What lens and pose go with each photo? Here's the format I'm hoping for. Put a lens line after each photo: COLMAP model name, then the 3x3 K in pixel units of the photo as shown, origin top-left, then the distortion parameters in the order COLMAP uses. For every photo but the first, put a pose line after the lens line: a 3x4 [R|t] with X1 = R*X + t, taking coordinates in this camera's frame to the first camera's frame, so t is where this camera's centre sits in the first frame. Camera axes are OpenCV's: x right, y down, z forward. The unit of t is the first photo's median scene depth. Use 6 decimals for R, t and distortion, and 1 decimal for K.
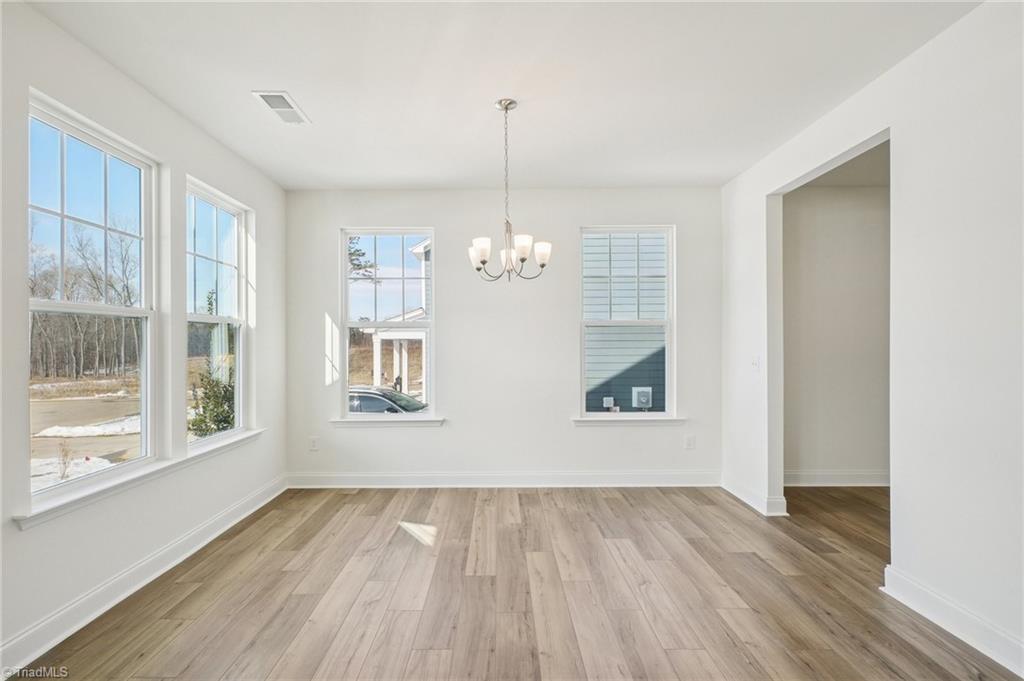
lens RADIAL K [[492.3, 0, 497.9], [0, 492.3, 344.8], [0, 0, 1]] dist [-0.010397, 0.005769]
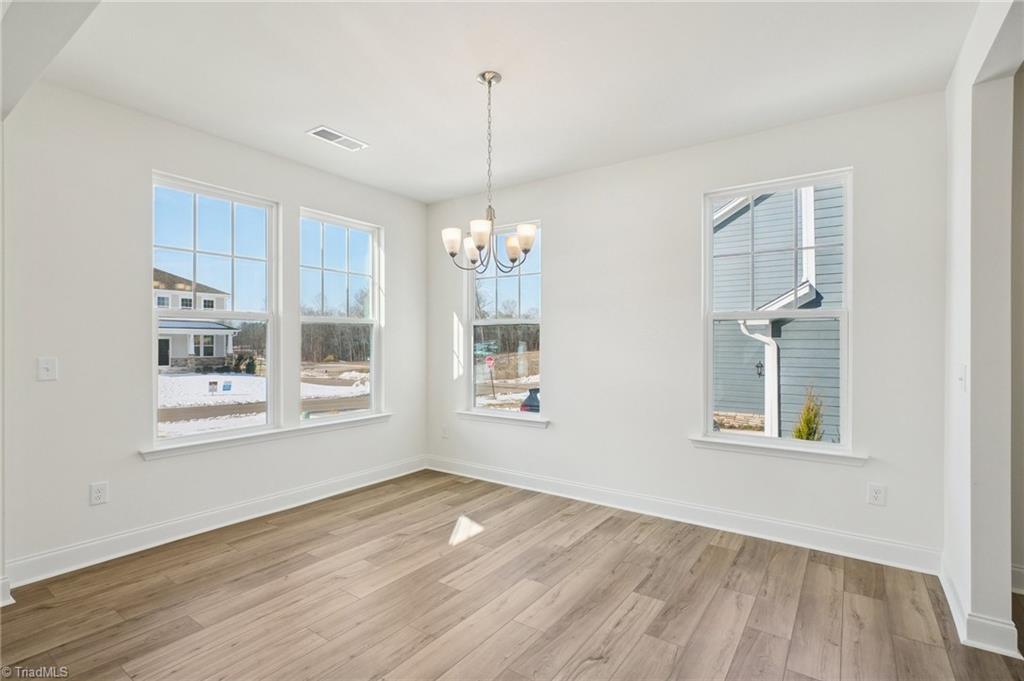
lens RADIAL K [[492.3, 0, 494.1], [0, 492.3, 344.6], [0, 0, 1]] dist [-0.010397, 0.005769]
pose [[0.810367, 0.010054, -0.585836, 0.414373], [-0.006752, 0.999947, 0.007821, -0.002963], [0.585883, -0.002383, 0.810392, 0.201803]]
